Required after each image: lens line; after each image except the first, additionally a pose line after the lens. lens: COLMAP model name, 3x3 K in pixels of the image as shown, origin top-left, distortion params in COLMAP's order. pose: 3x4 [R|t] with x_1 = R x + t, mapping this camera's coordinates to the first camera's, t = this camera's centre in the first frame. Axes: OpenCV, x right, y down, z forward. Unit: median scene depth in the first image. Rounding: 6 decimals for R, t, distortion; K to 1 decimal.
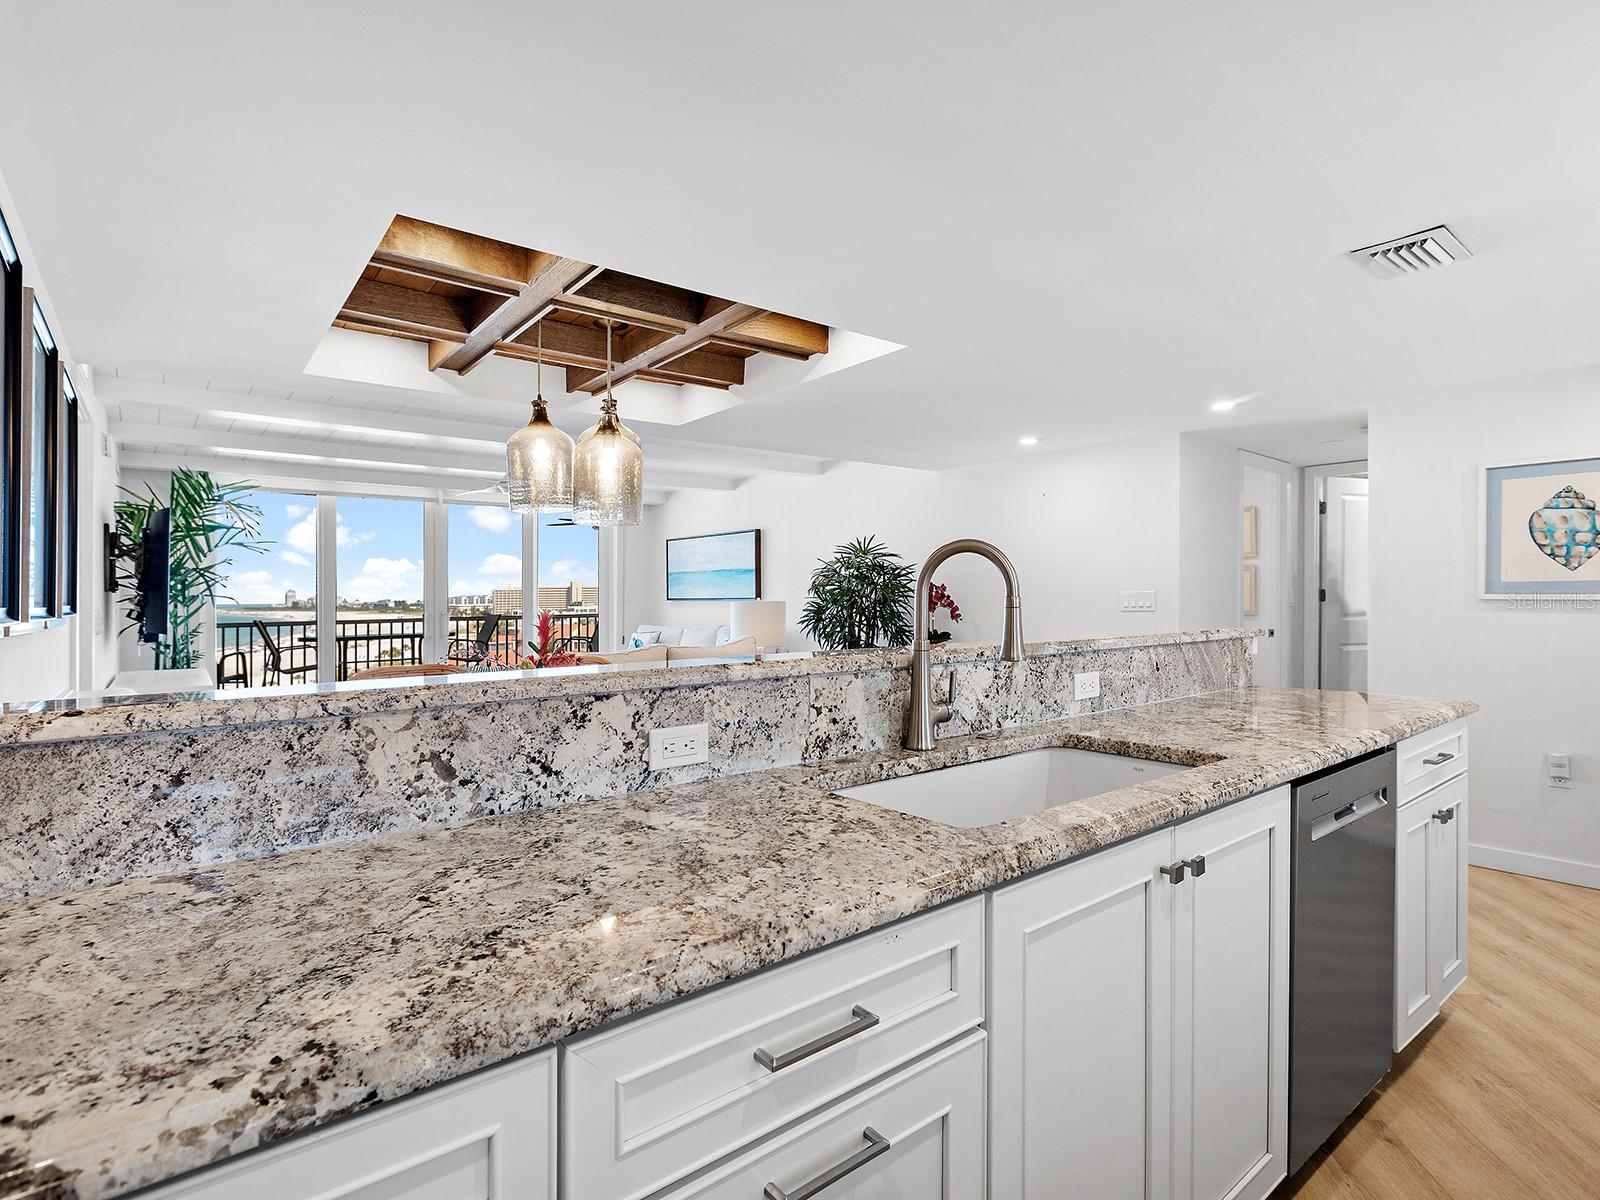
lens RADIAL K [[811.4, 0, 789.1], [0, 811.4, 612.1], [0, 0, 1]] dist [0.012432, 0.001907]
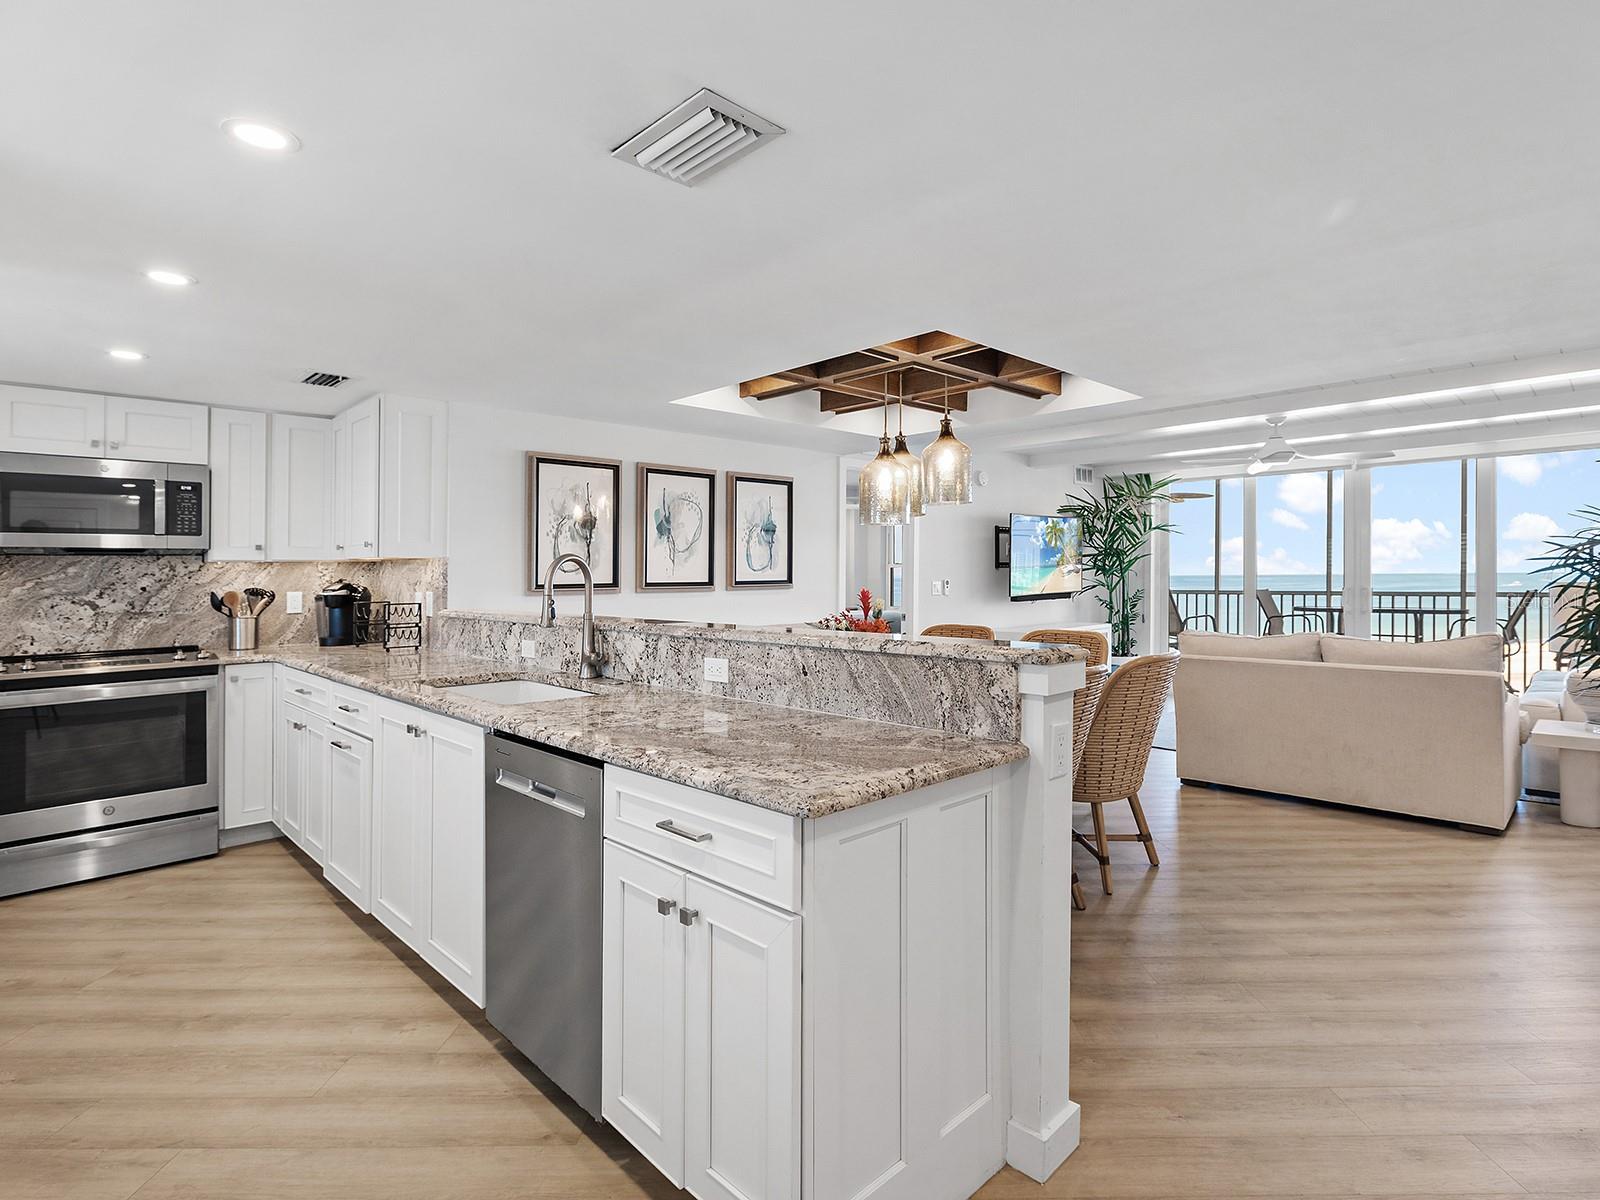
lens RADIAL K [[811.4, 0, 826.5], [0, 811.4, 568.5], [0, 0, 1]] dist [0.012432, 0.001907]
pose [[0.124978, 0.003700, -0.992153, 1.175136], [-0.011785, 0.999928, 0.002244, -0.041757], [0.992090, 0.011412, 0.125013, 0.796296]]
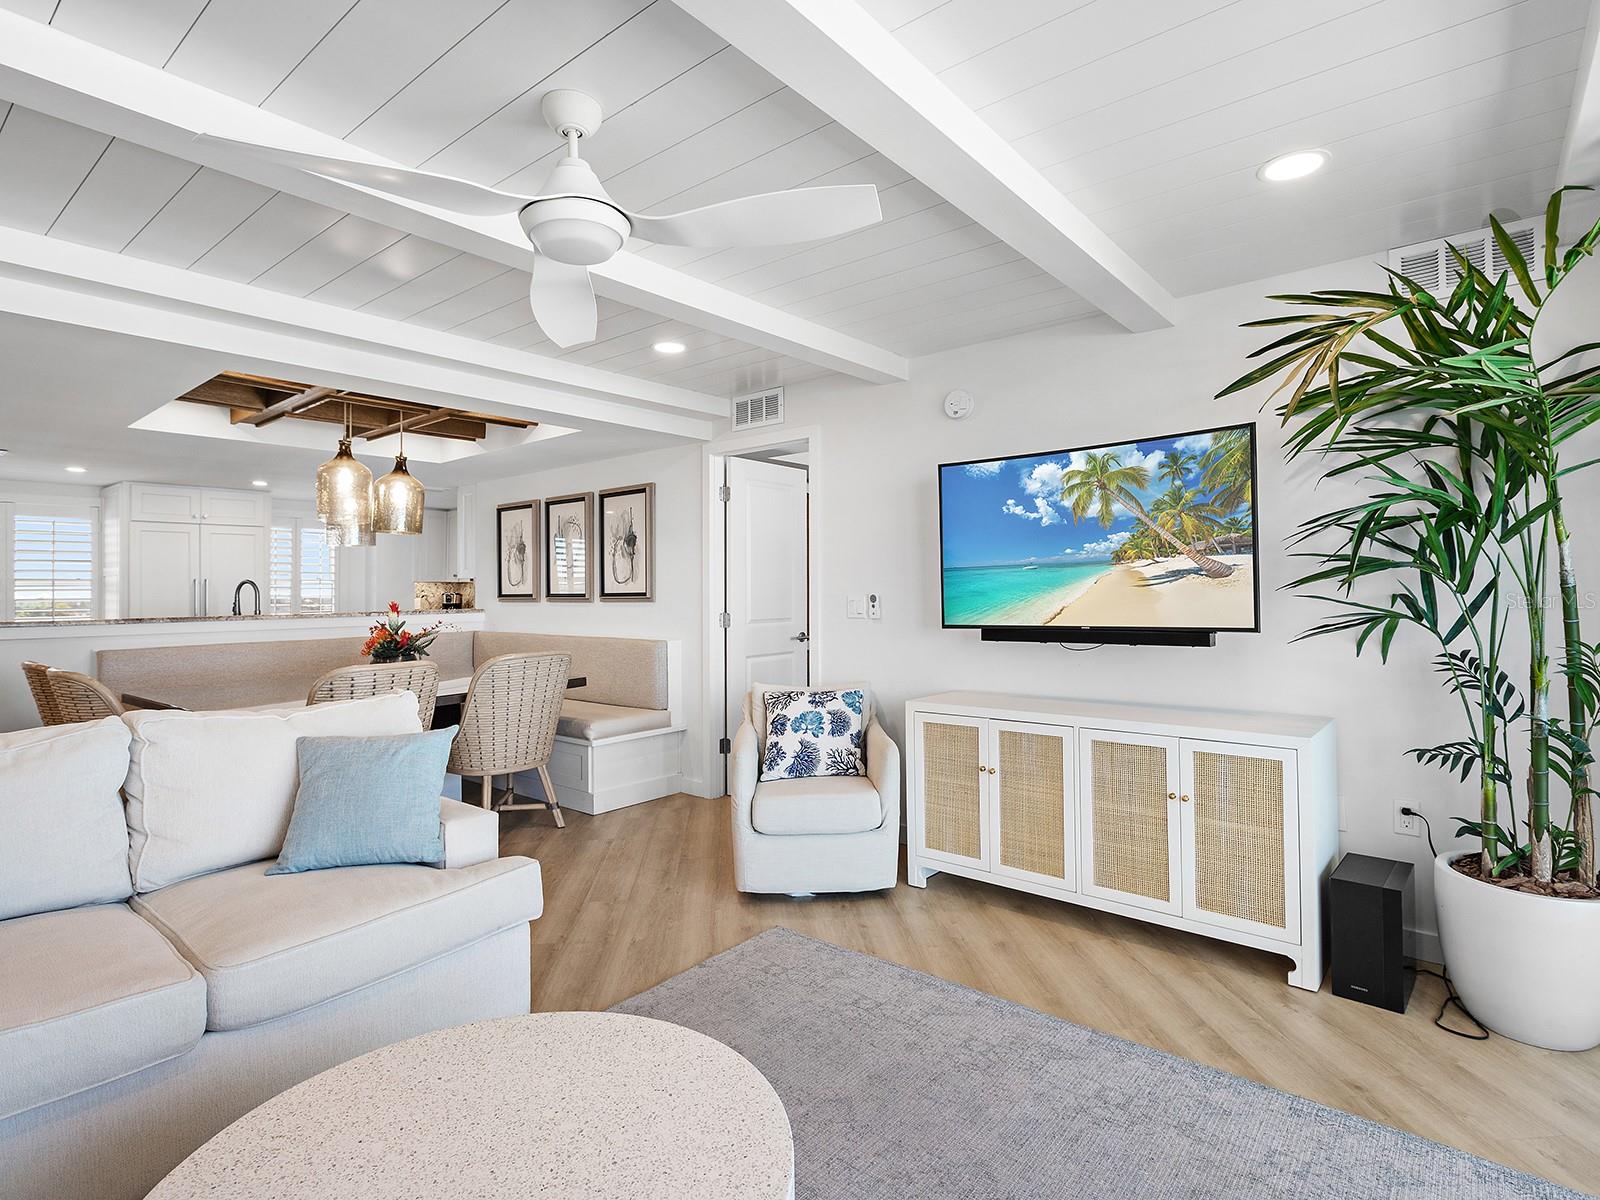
lens RADIAL K [[811.4, 0, 815.8], [0, 811.4, 576.5], [0, 0, 1]] dist [0.012432, 0.001907]
pose [[-0.970923, 0.009941, -0.239184, -0.716697], [0.011137, 0.999931, -0.003651, -0.034228], [0.239132, -0.006209, -0.970967, 2.840351]]
